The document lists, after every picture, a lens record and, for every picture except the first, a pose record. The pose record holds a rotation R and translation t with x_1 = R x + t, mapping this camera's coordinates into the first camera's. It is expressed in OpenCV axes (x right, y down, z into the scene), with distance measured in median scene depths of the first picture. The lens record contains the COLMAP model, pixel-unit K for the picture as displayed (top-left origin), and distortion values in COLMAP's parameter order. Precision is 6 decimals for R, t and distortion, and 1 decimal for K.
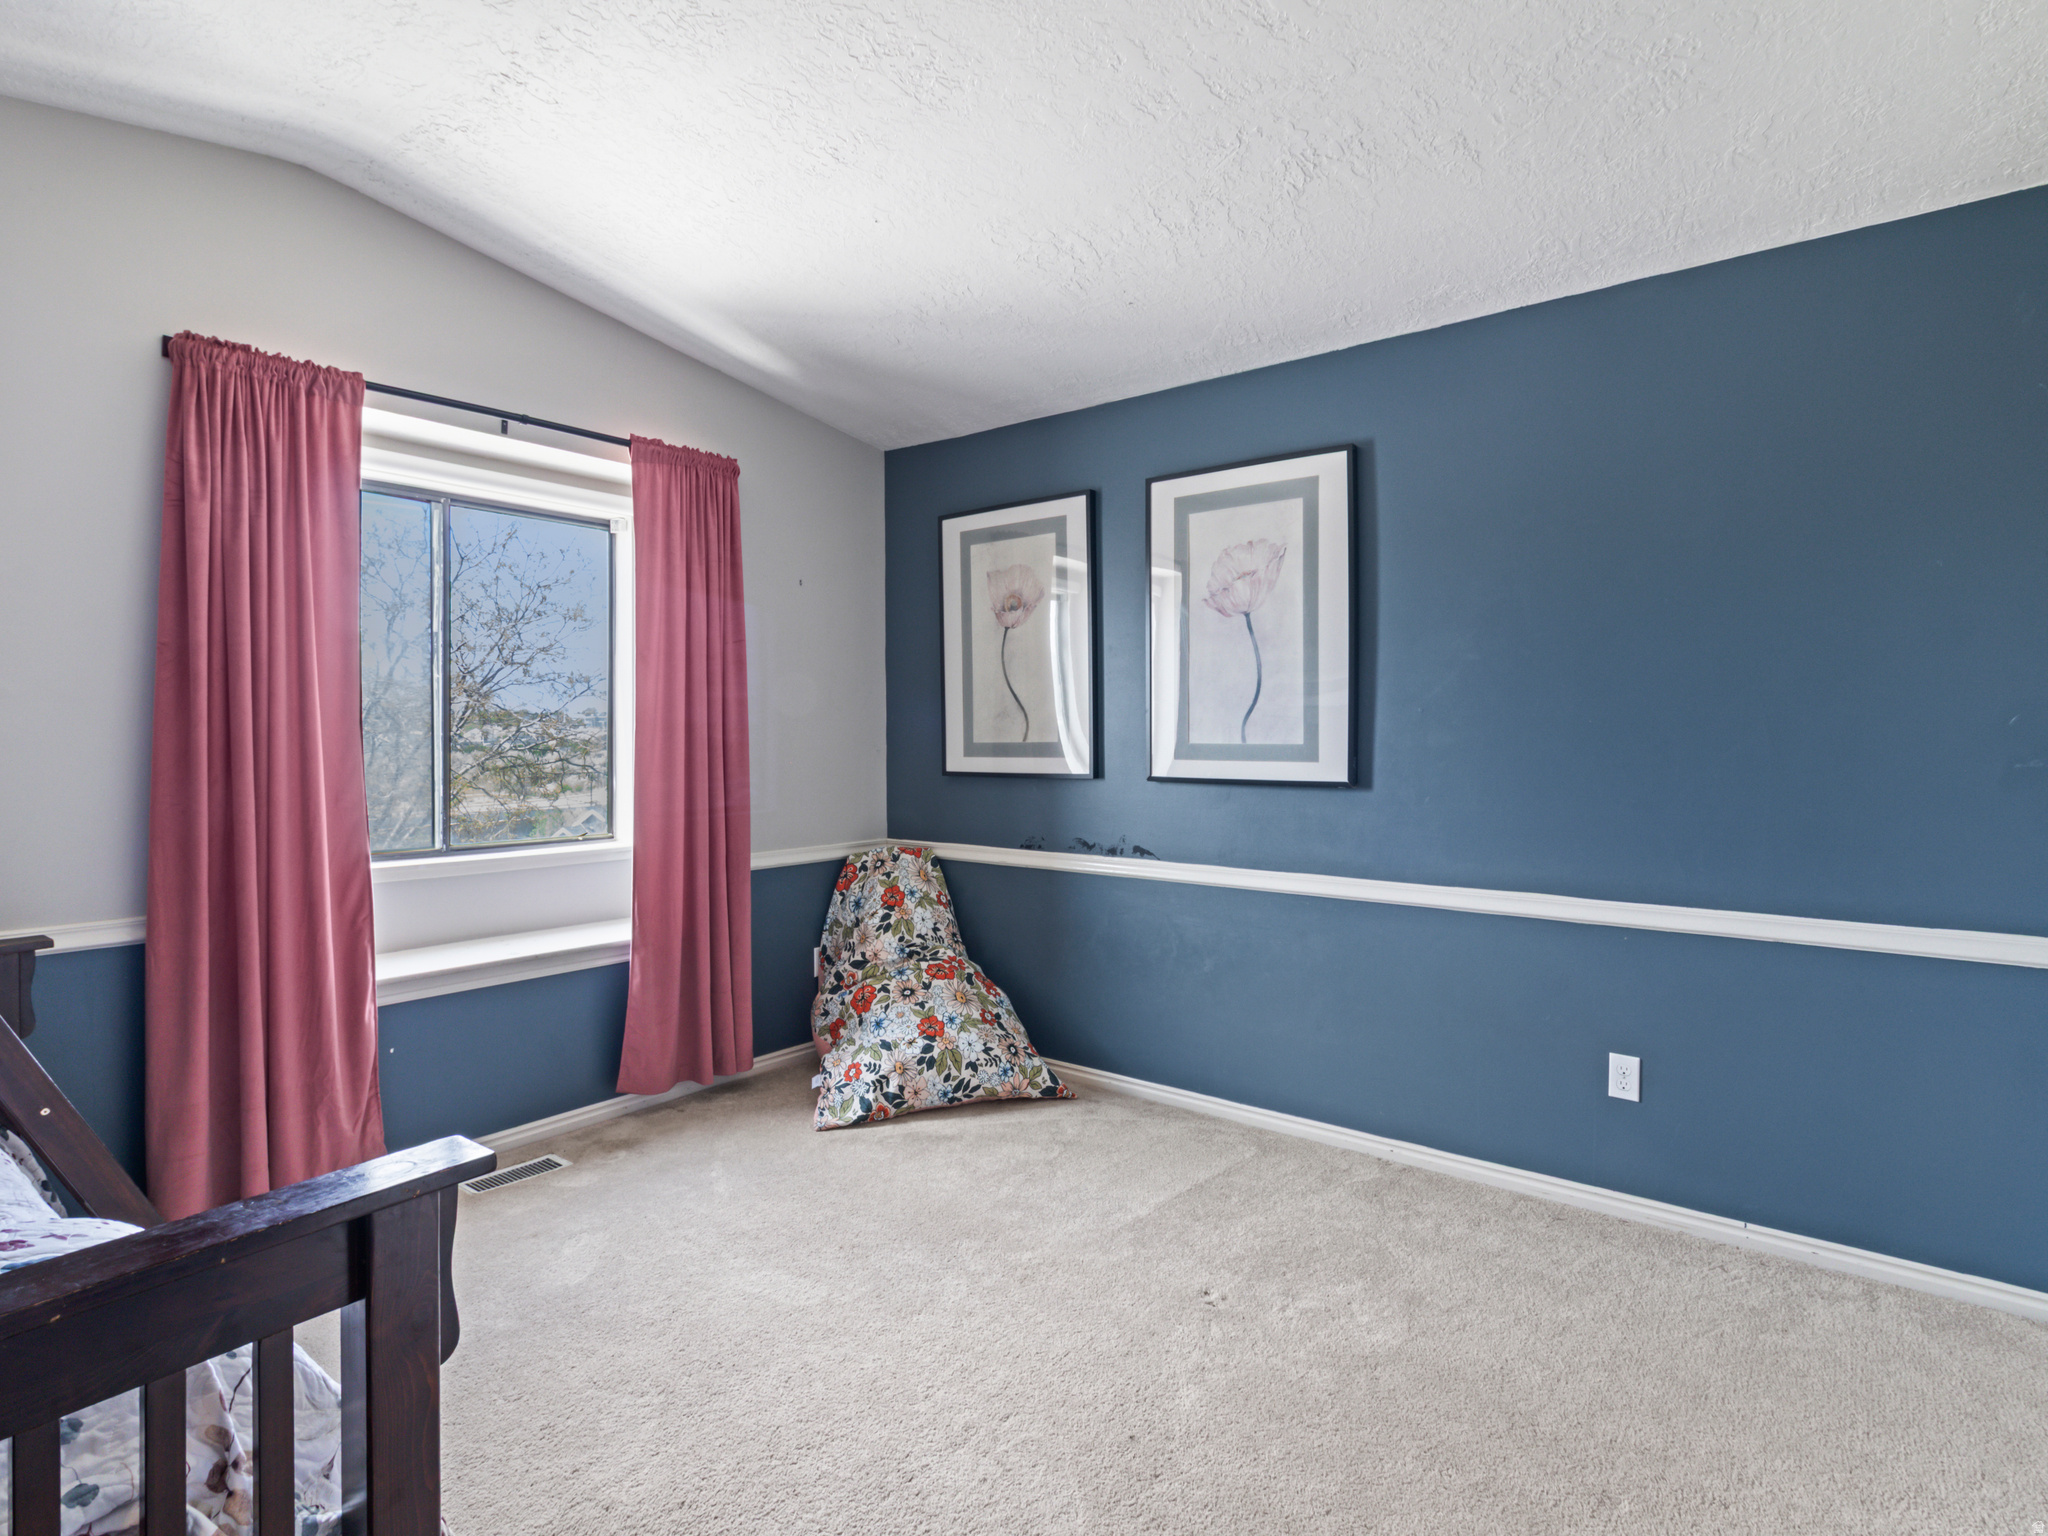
lens RADIAL K [[1049.5, 0, 1029.2], [0, 1049.5, 753.9], [0, 0, 1]] dist [0.002131, 0.001690]
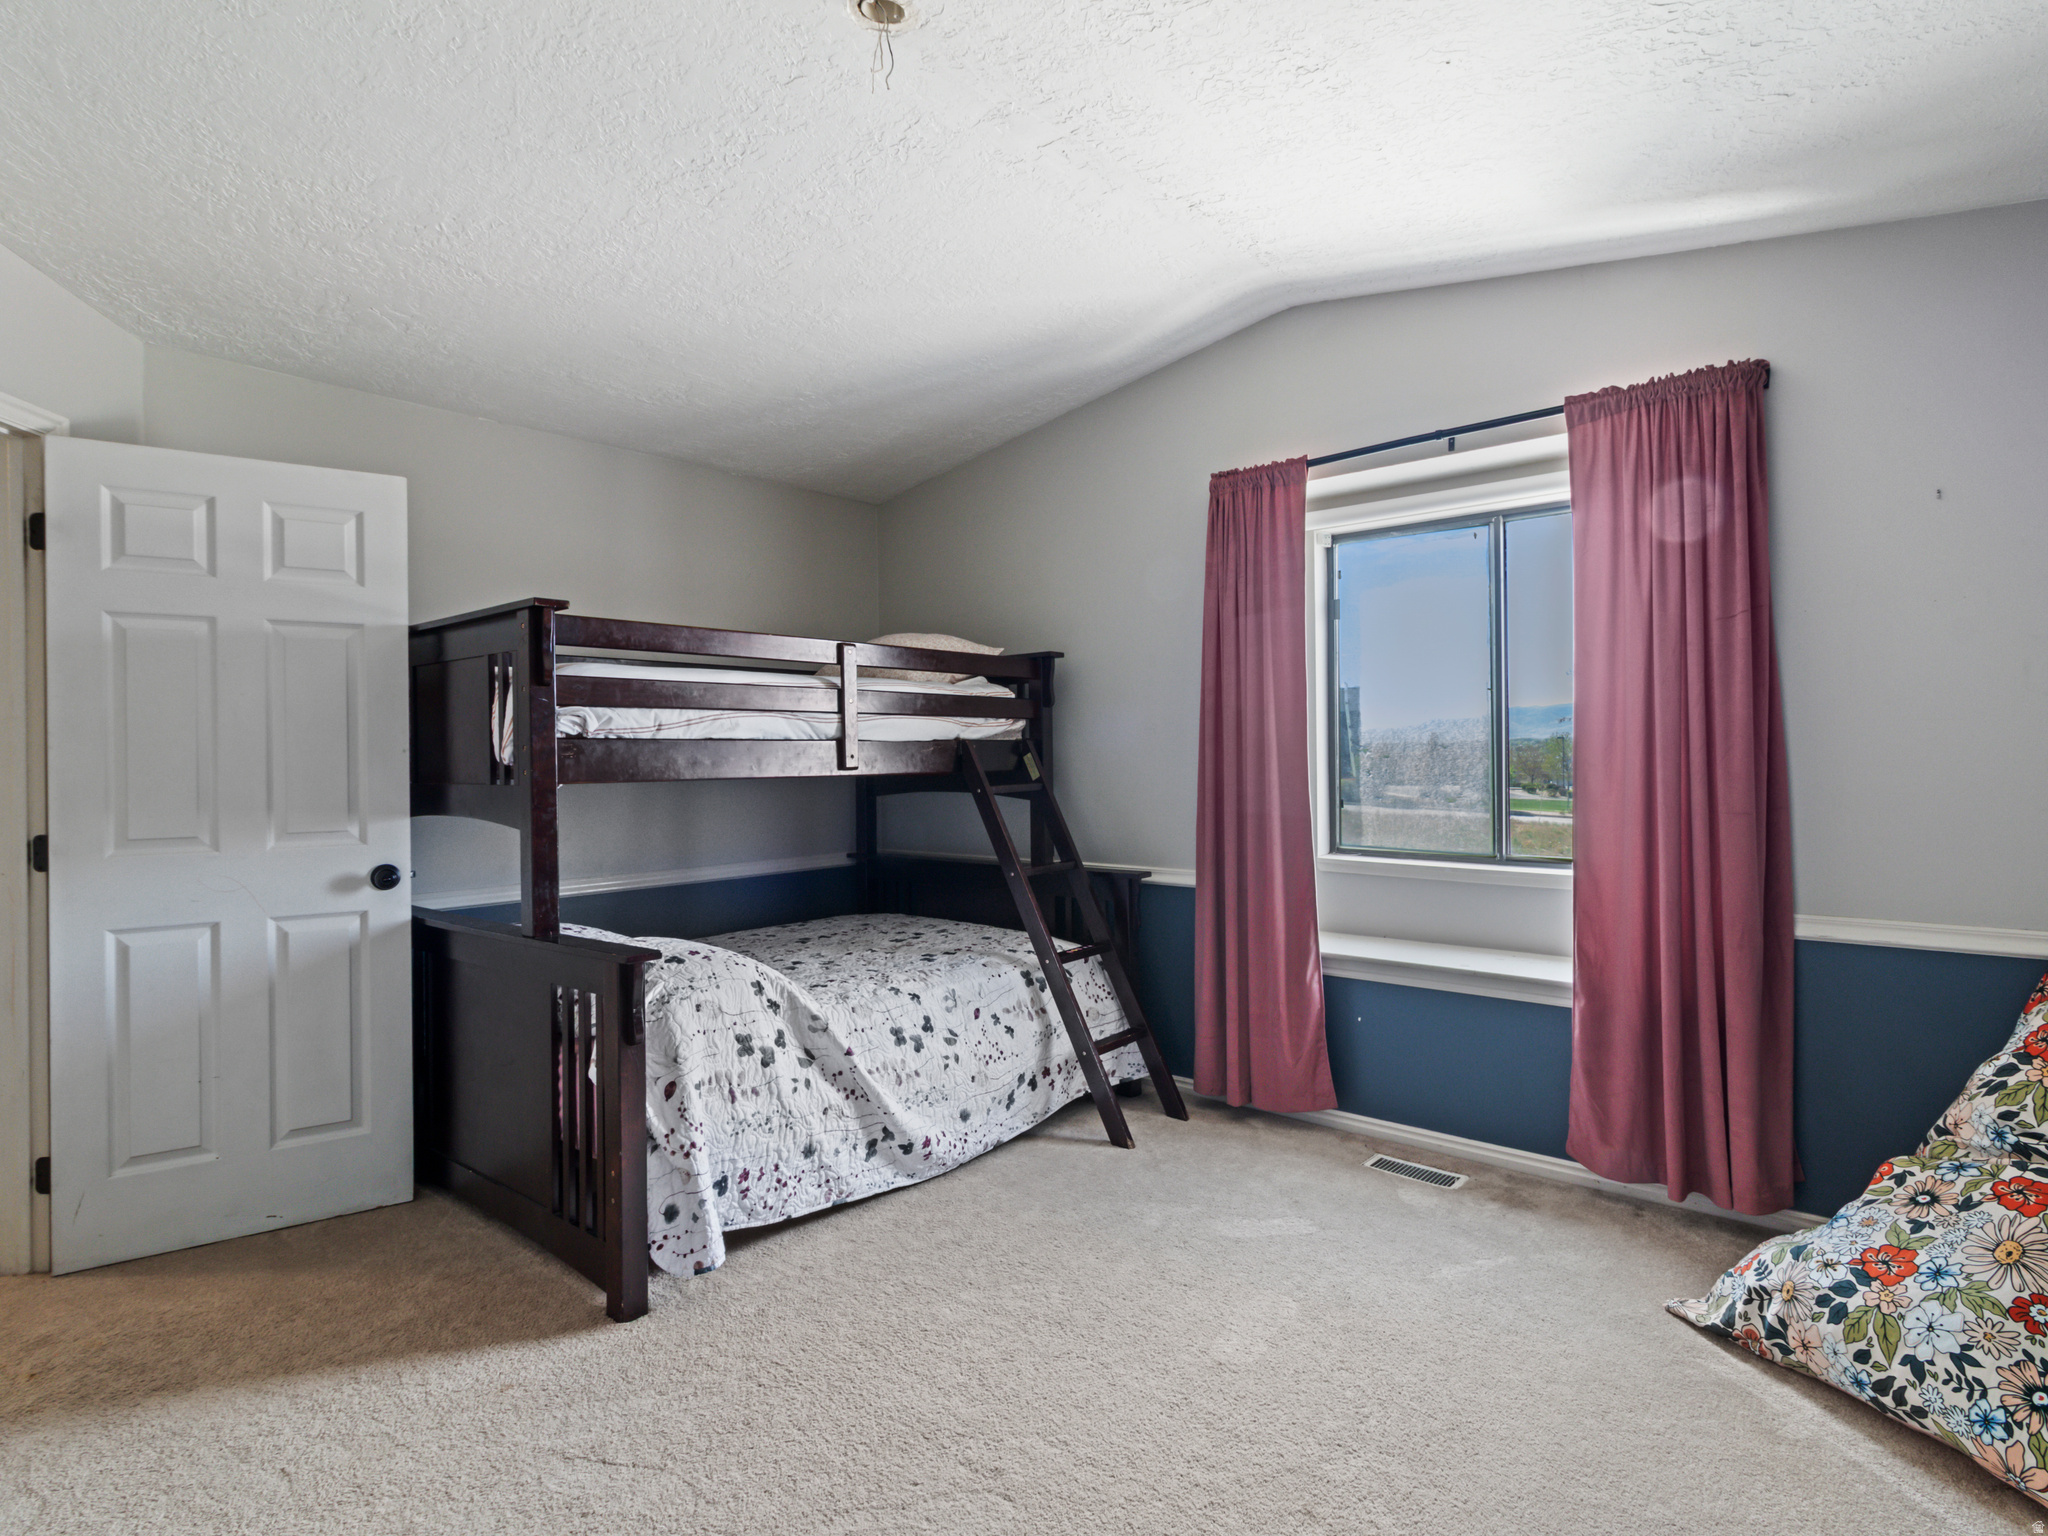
lens RADIAL K [[1049.5, 0, 1028.5], [0, 1049.5, 767.4], [0, 0, 1]] dist [0.002131, 0.001690]
pose [[-0.016355, 0.016678, -0.999727, 0.488119], [-0.005526, 0.999844, 0.016770, -0.012648], [0.999851, 0.005799, -0.016260, 0.565212]]
